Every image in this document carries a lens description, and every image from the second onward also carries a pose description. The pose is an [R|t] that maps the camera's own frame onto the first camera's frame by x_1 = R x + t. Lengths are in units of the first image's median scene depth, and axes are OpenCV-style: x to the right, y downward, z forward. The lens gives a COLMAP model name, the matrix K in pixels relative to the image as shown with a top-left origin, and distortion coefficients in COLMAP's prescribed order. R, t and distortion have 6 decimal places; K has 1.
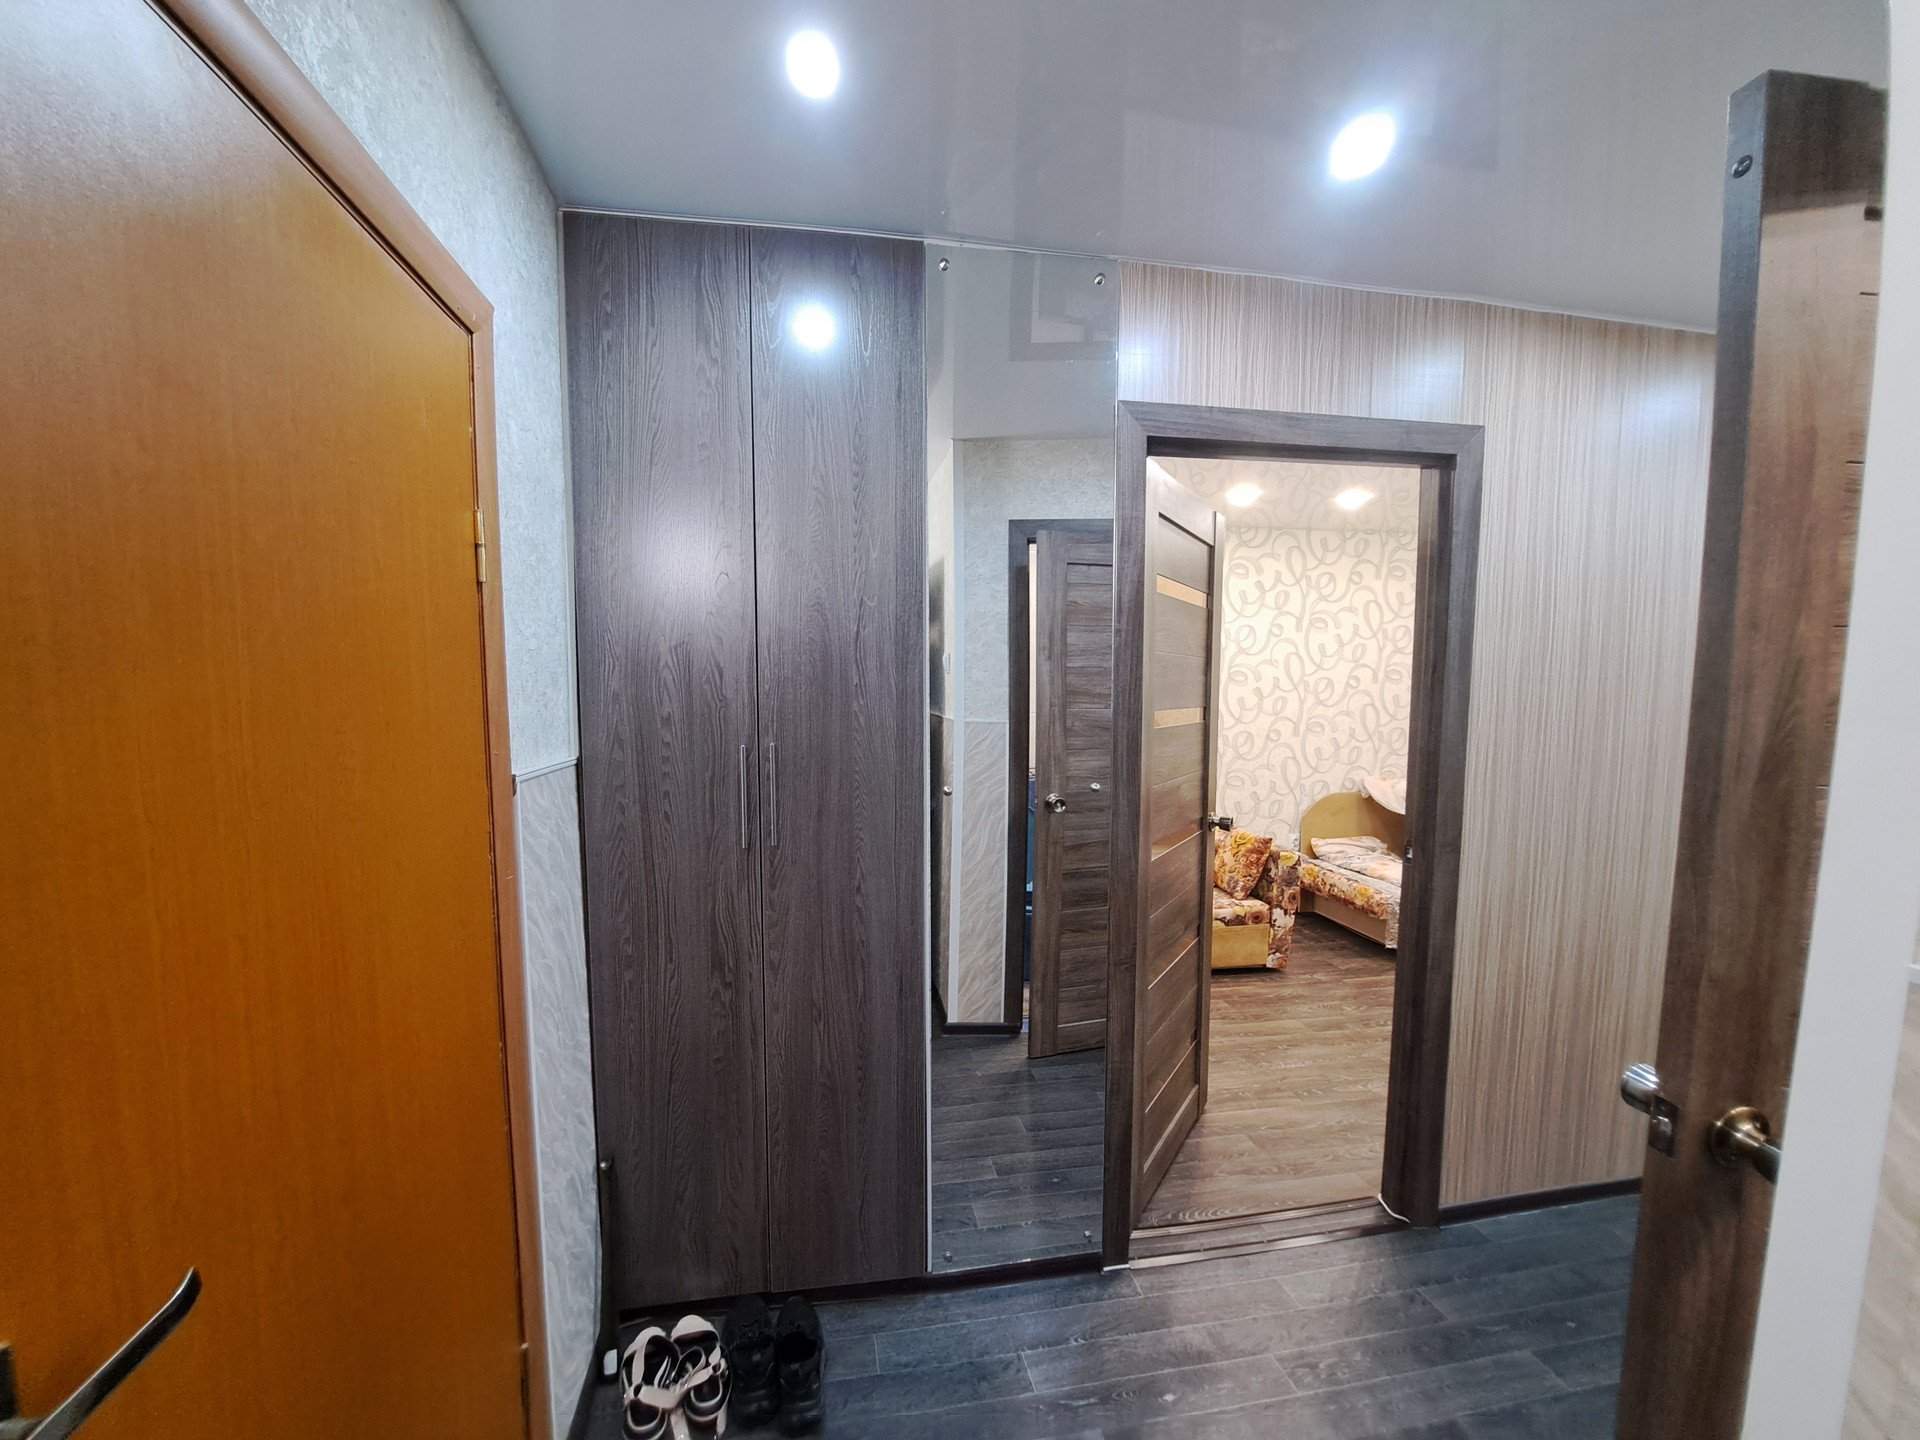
lens RADIAL K [[761.9, 0, 962.2], [0, 761.9, 730.5], [0, 0, 1]] dist [-0.008853, 0.000063]
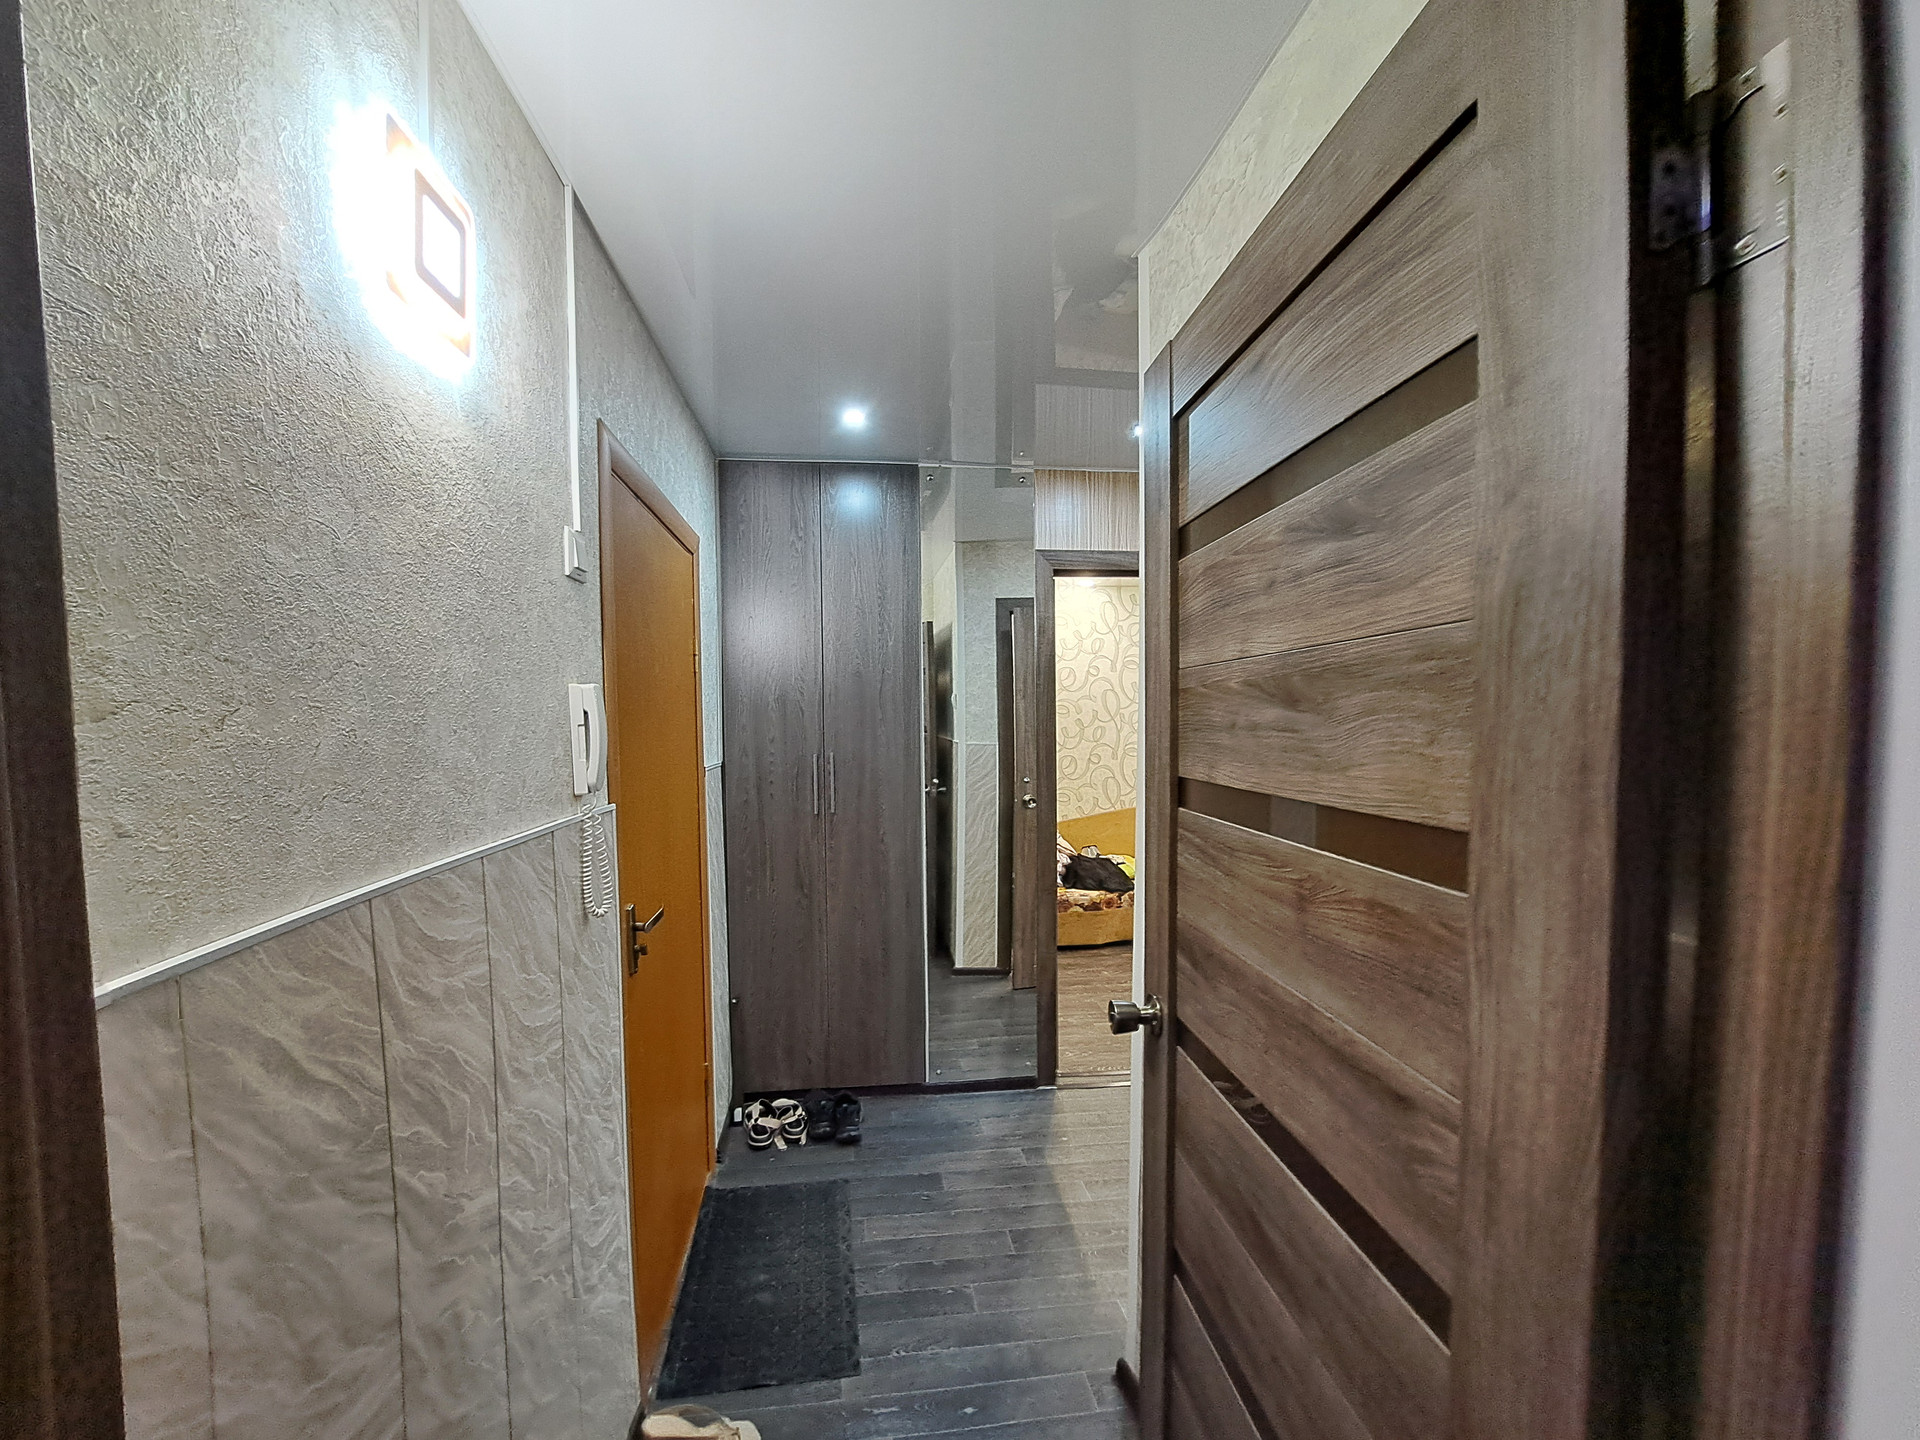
lens RADIAL K [[761.9, 0, 960.0], [0, 761.9, 729.2], [0, 0, 1]] dist [-0.008853, 0.000063]
pose [[0.998174, -0.009119, -0.059711, 0.152832], [0.006594, 0.999081, -0.042347, 0.040305], [0.060042, 0.041876, 0.997317, -0.748502]]
